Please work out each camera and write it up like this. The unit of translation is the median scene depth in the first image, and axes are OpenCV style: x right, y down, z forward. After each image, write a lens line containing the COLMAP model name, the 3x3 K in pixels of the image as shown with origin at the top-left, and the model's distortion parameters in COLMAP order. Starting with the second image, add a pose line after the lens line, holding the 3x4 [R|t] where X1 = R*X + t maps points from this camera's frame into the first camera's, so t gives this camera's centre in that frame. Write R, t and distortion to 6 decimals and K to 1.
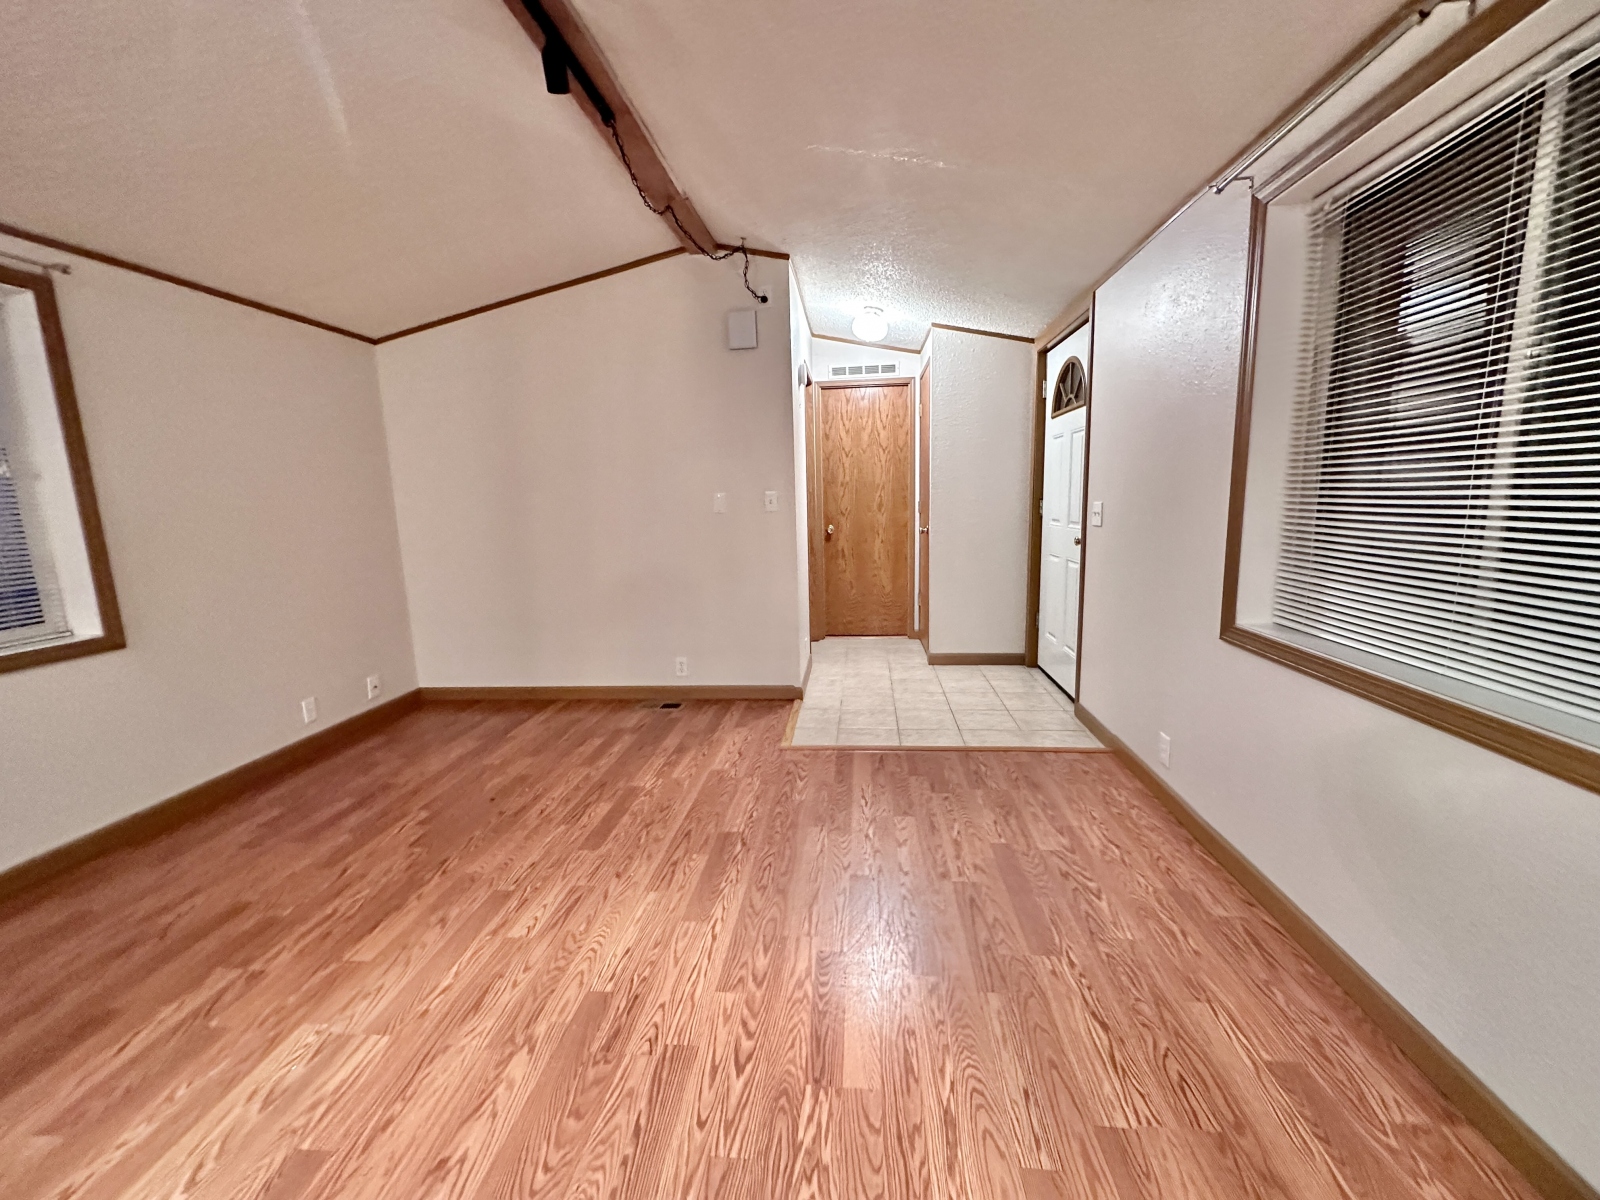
lens RADIAL K [[636.9, 0, 797.5], [0, 636.9, 602.1], [0, 0, 1]] dist [-0.001208, -0.000280]
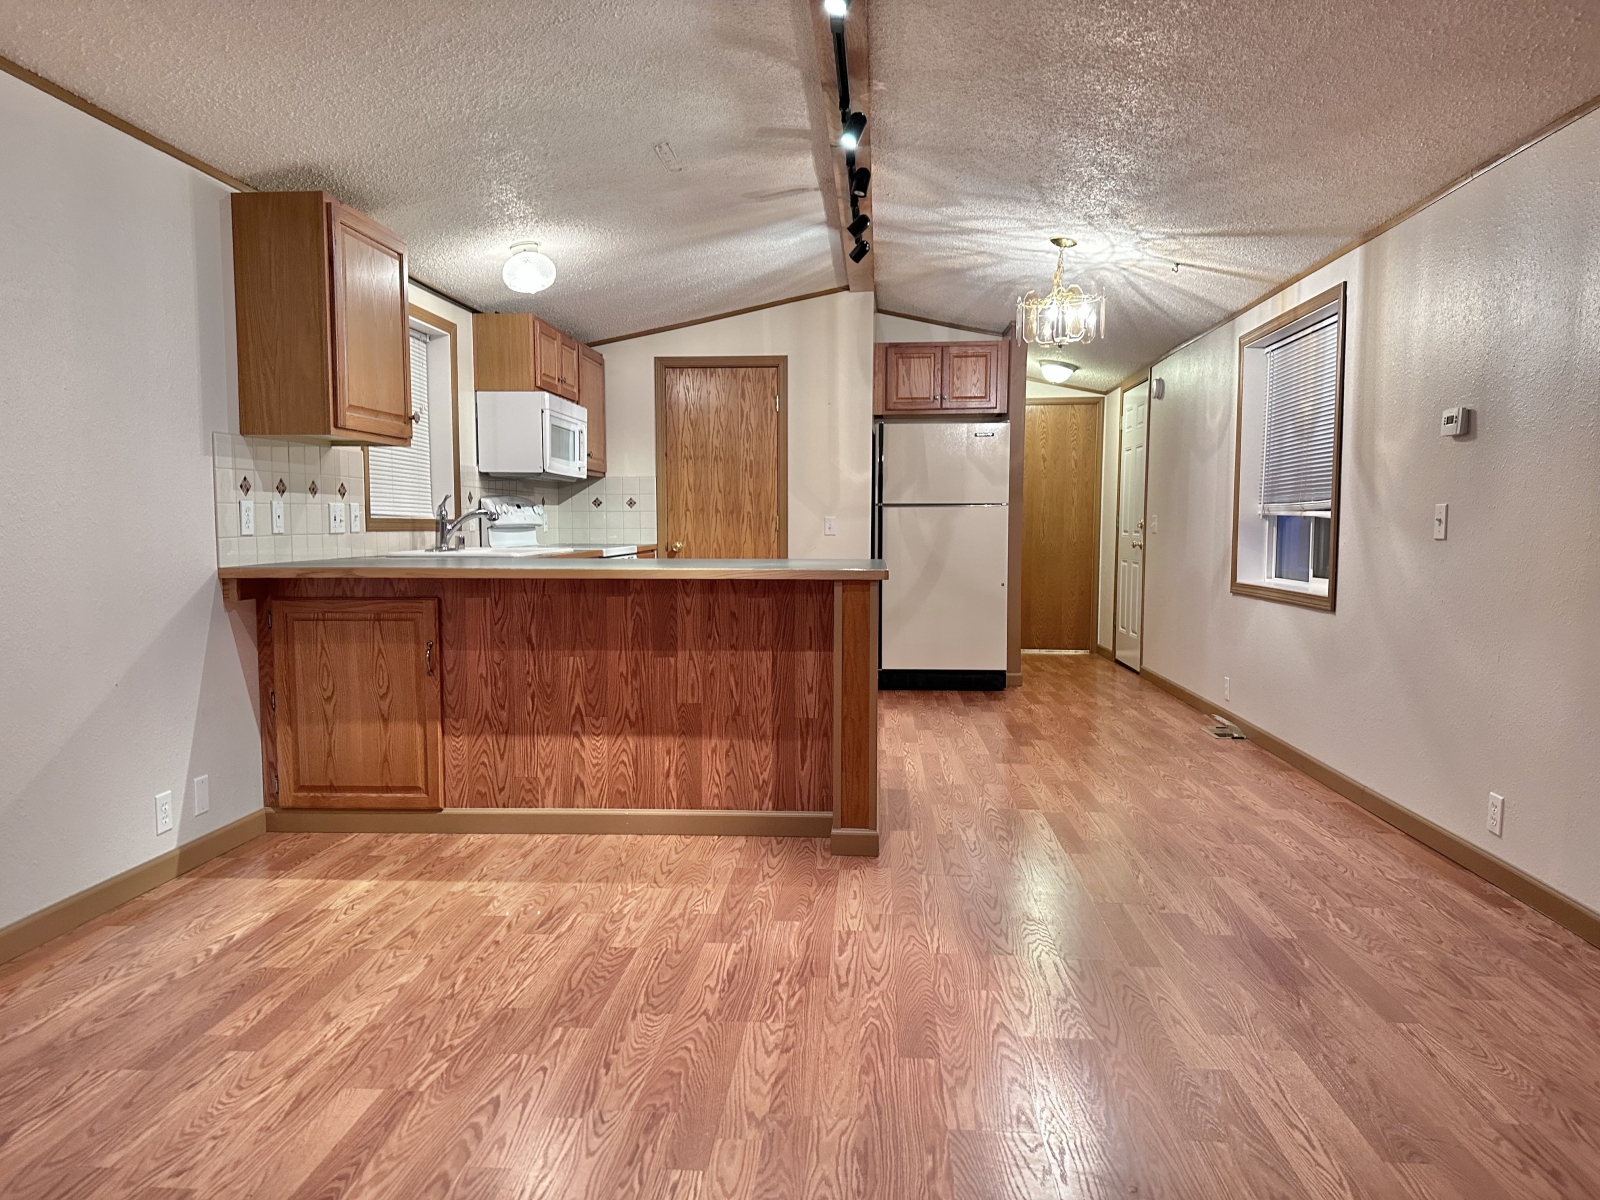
lens RADIAL K [[1120.2, 0, 800.0], [0, 1120.2, 600.0], [0, 0, 1]] dist [0.144902, -0.232963]
pose [[-0.999295, 0.029161, -0.023657, -0.371964], [0.022914, 0.972665, 0.231078, -0.209800], [0.029749, 0.230373, -0.972648, 1.805534]]
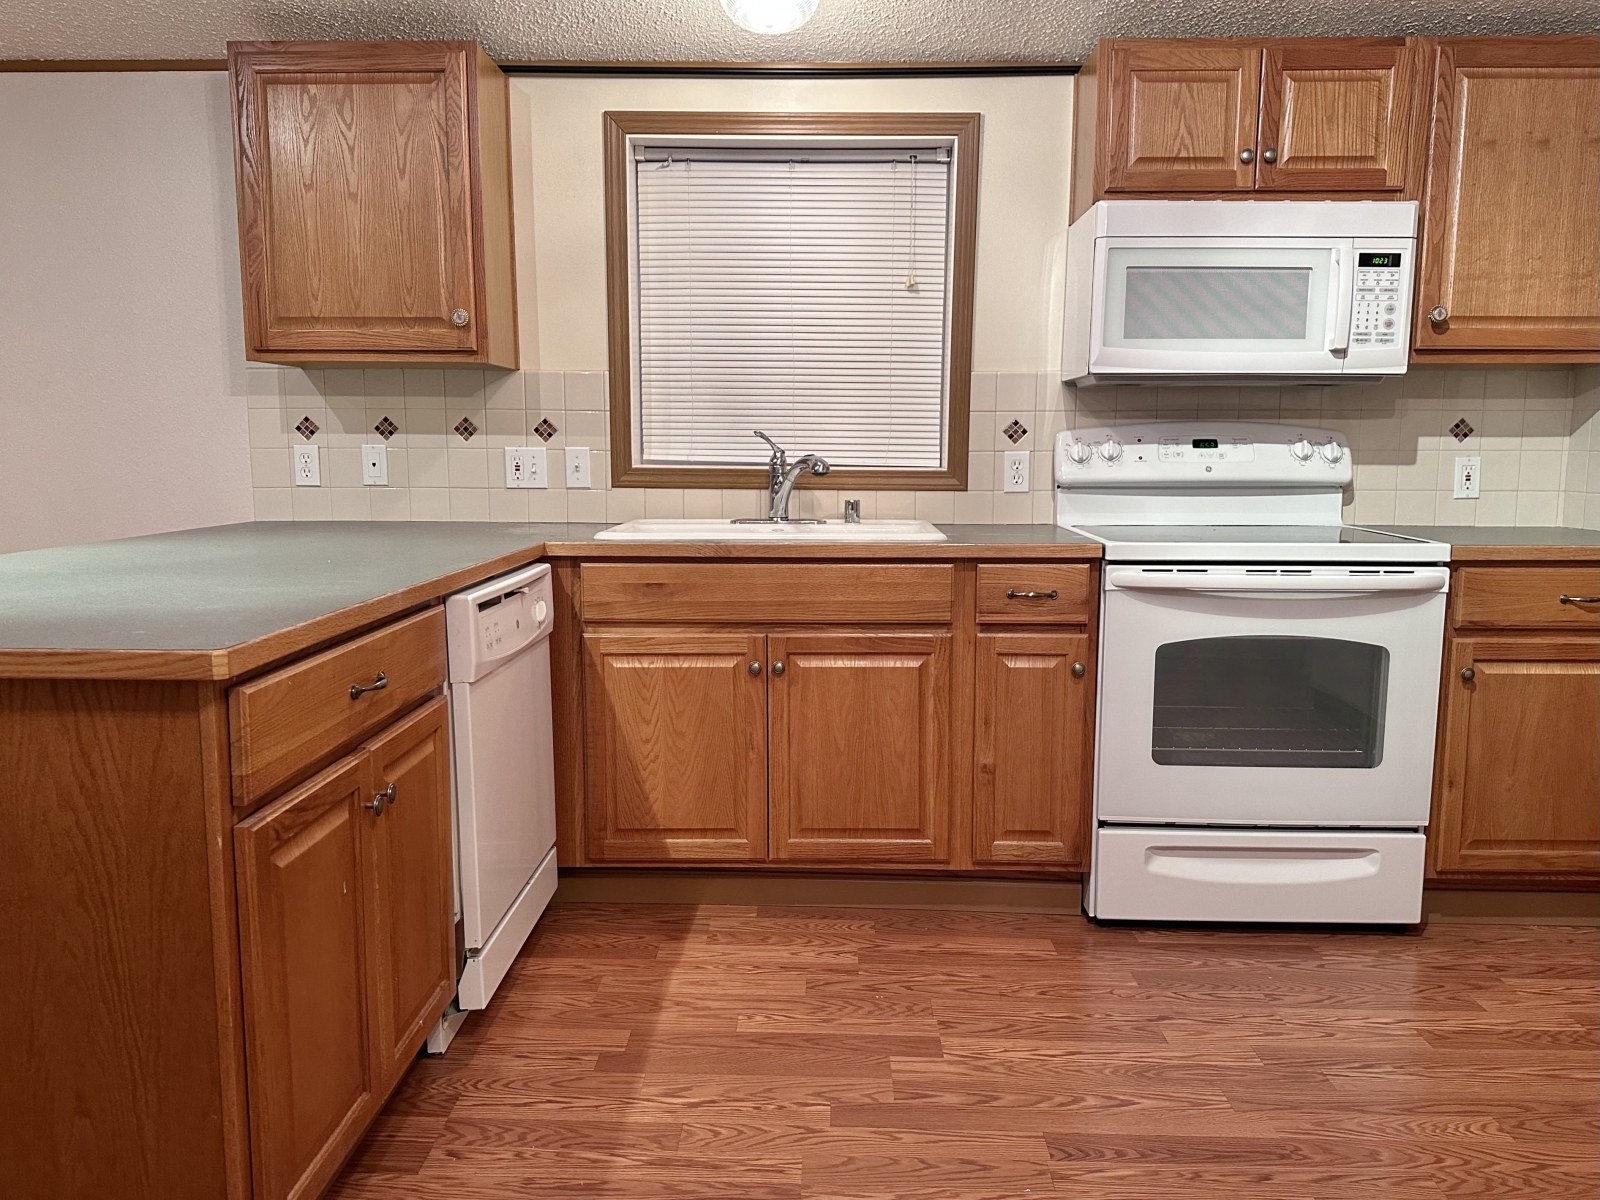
lens RADIAL K [[1185.3, 0, 801.5], [0, 1185.3, 595.3], [0, 0, 1]] dist [0.065369, -0.103066]
pose [[-0.080947, -0.098909, 0.991799, -1.381668], [0.159128, 0.981018, 0.110821, 0.232140], [-0.983934, 0.166793, -0.063671, -0.981288]]
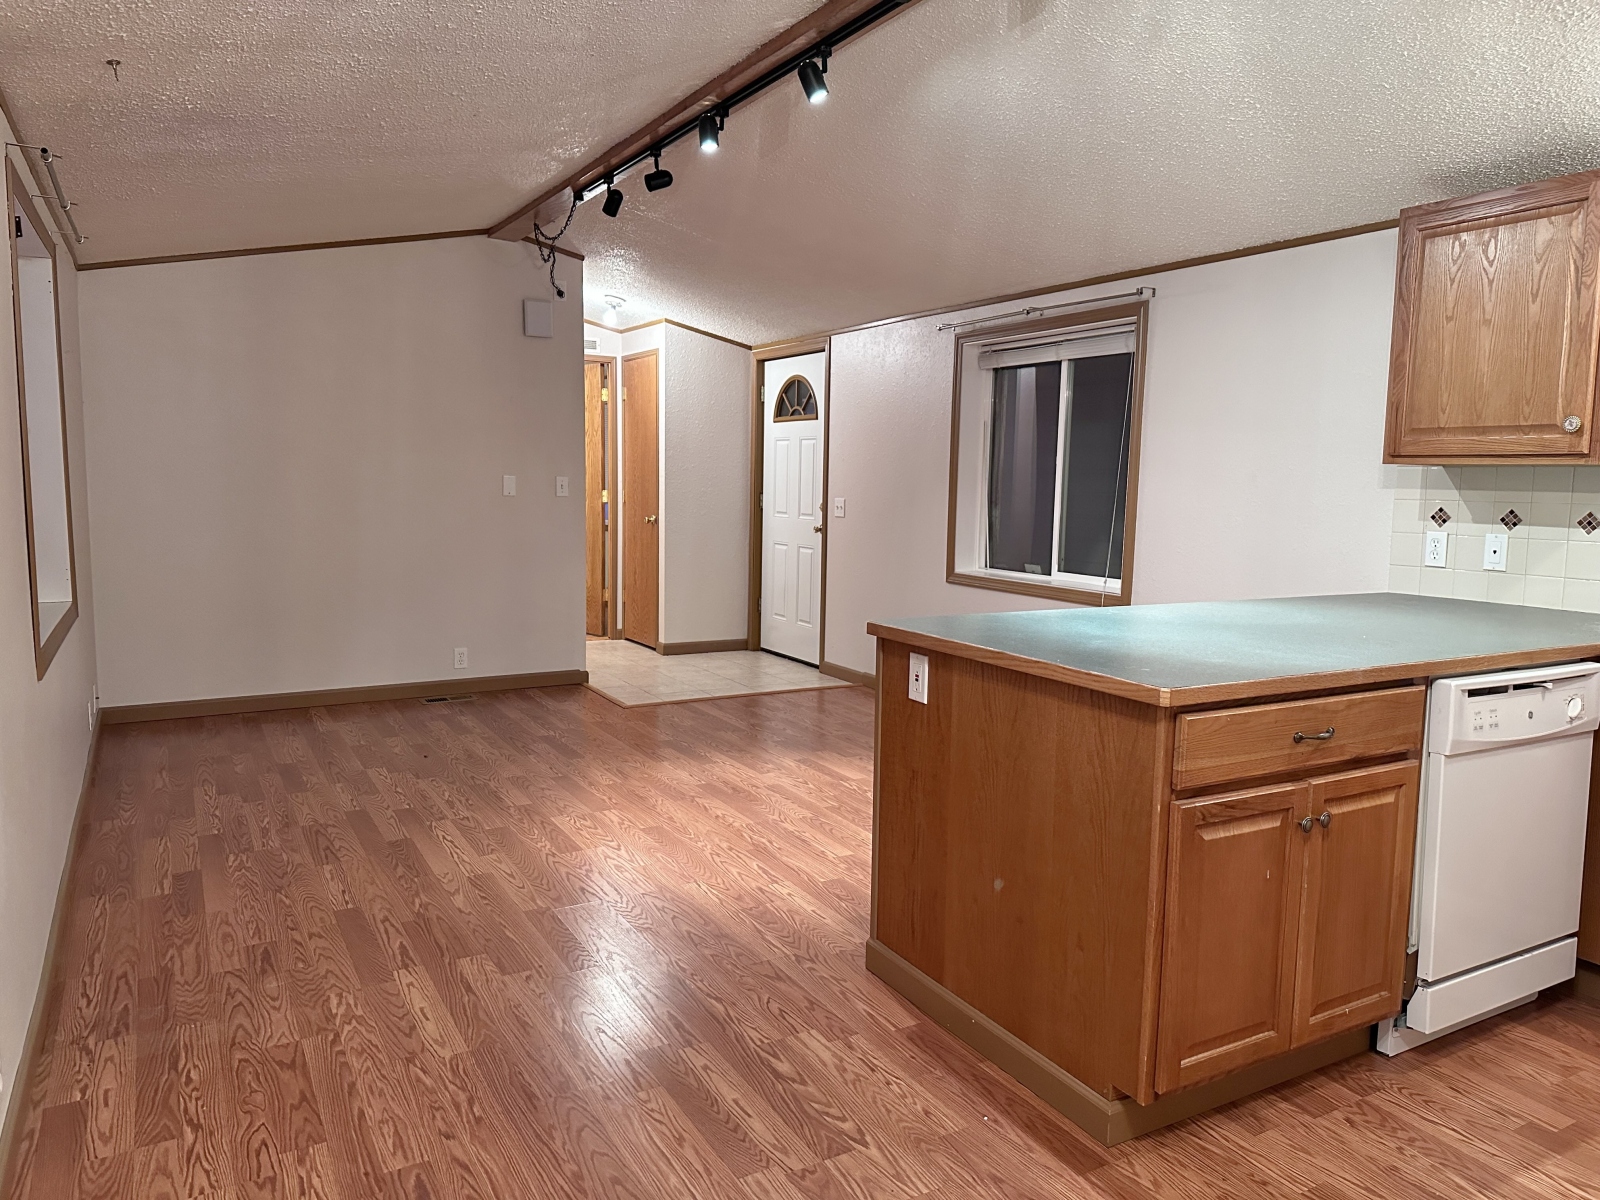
lens RADIAL K [[1097.9, 0, 800.0], [0, 1097.9, 600.0], [0, 0, 1]] dist [0.040163, -0.067190]
pose [[0.820924, -0.020516, 0.570669, -1.543397], [0.050546, 0.998042, -0.036832, 0.224479], [-0.568796, 0.059082, 0.820354, -1.366981]]
